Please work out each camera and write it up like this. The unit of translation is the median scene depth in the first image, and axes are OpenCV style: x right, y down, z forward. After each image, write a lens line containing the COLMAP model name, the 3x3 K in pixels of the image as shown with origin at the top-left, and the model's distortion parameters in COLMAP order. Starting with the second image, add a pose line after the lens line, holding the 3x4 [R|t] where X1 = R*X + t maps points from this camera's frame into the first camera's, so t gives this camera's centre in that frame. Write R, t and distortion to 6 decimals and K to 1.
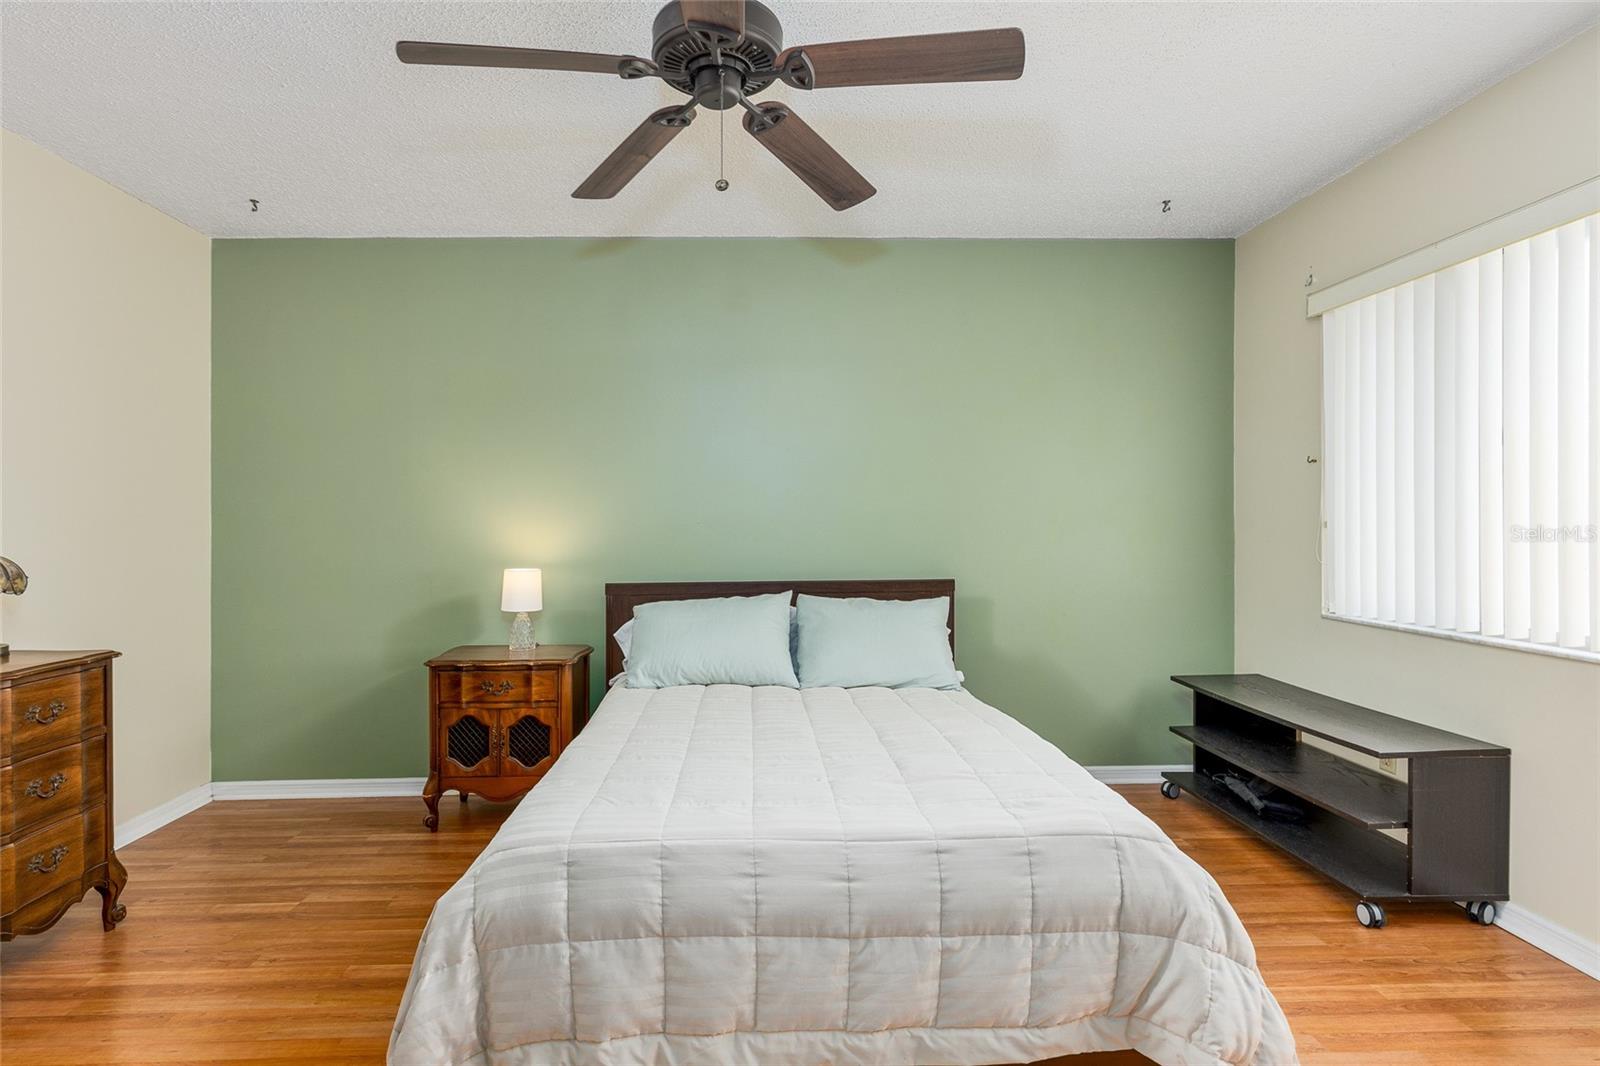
lens RADIAL K [[806.6, 0, 803.5], [0, 806.6, 525.2], [0, 0, 1]] dist [0.003267, 0.000017]
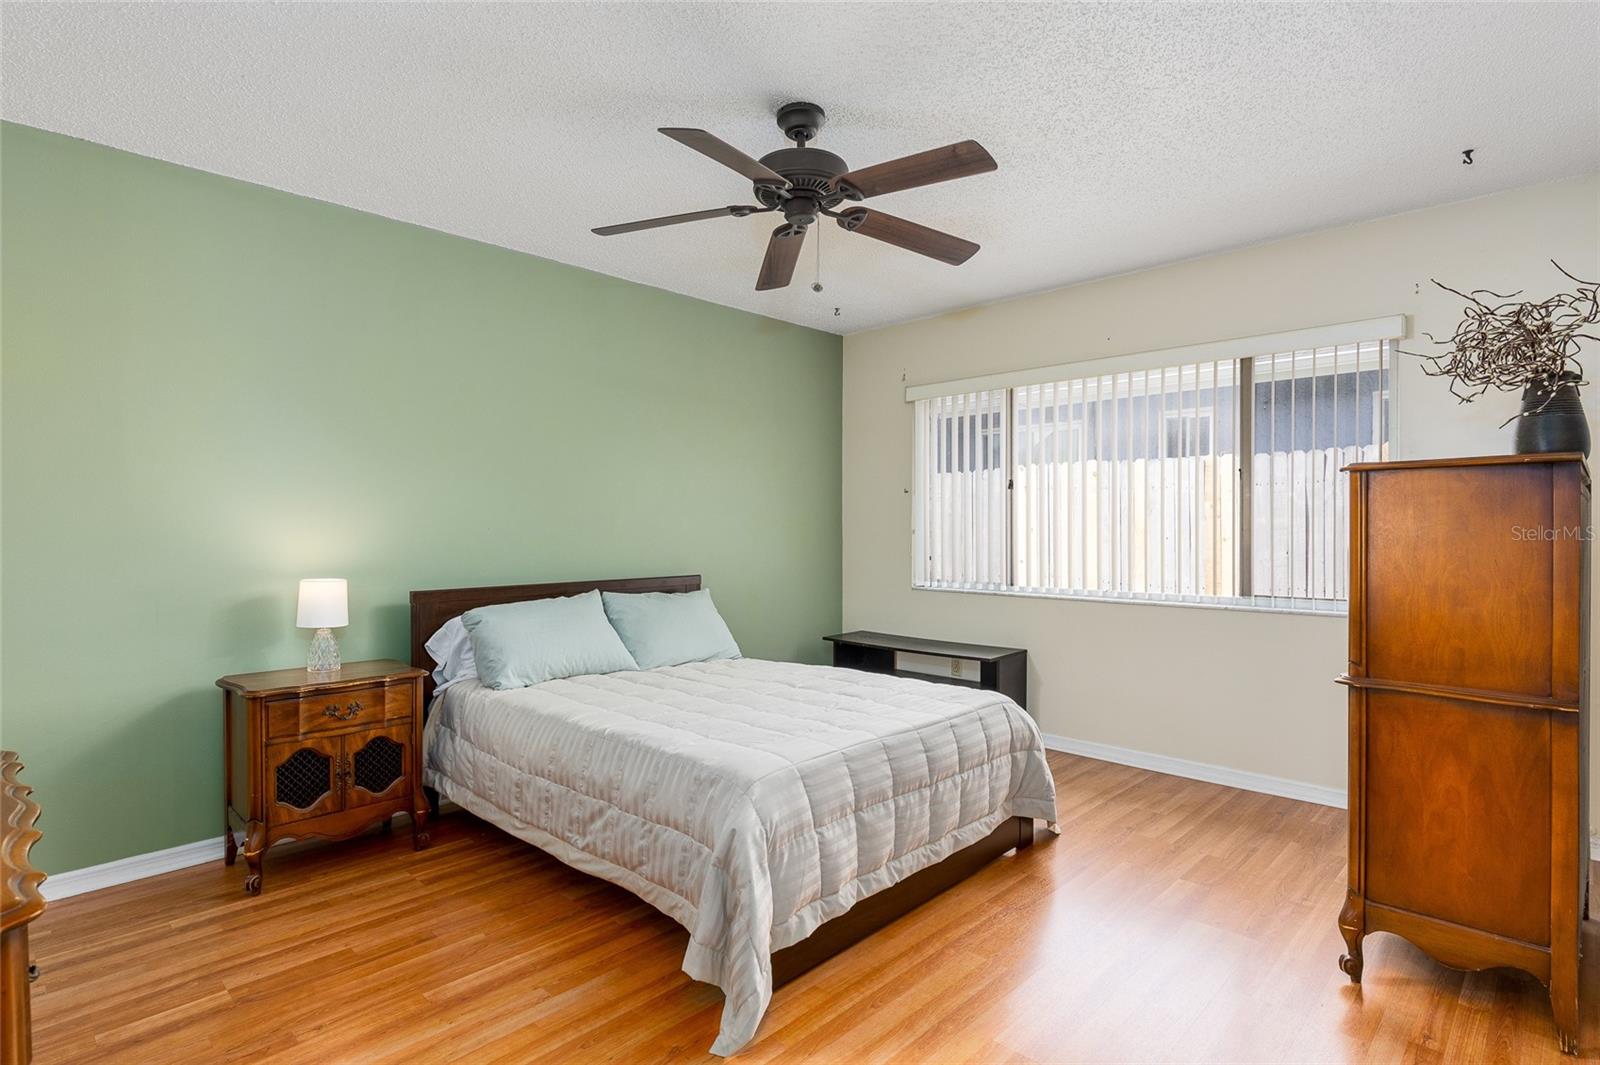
lens RADIAL K [[800.0, 0, 798.3], [0, 800.0, 538.8], [0, 0, 1]] dist [0.002220, 0.000593]
pose [[0.716322, -0.002327, 0.697766, -0.635242], [-0.006200, 0.999934, 0.009700, -0.000750], [-0.697743, -0.011275, 0.716260, 0.017740]]
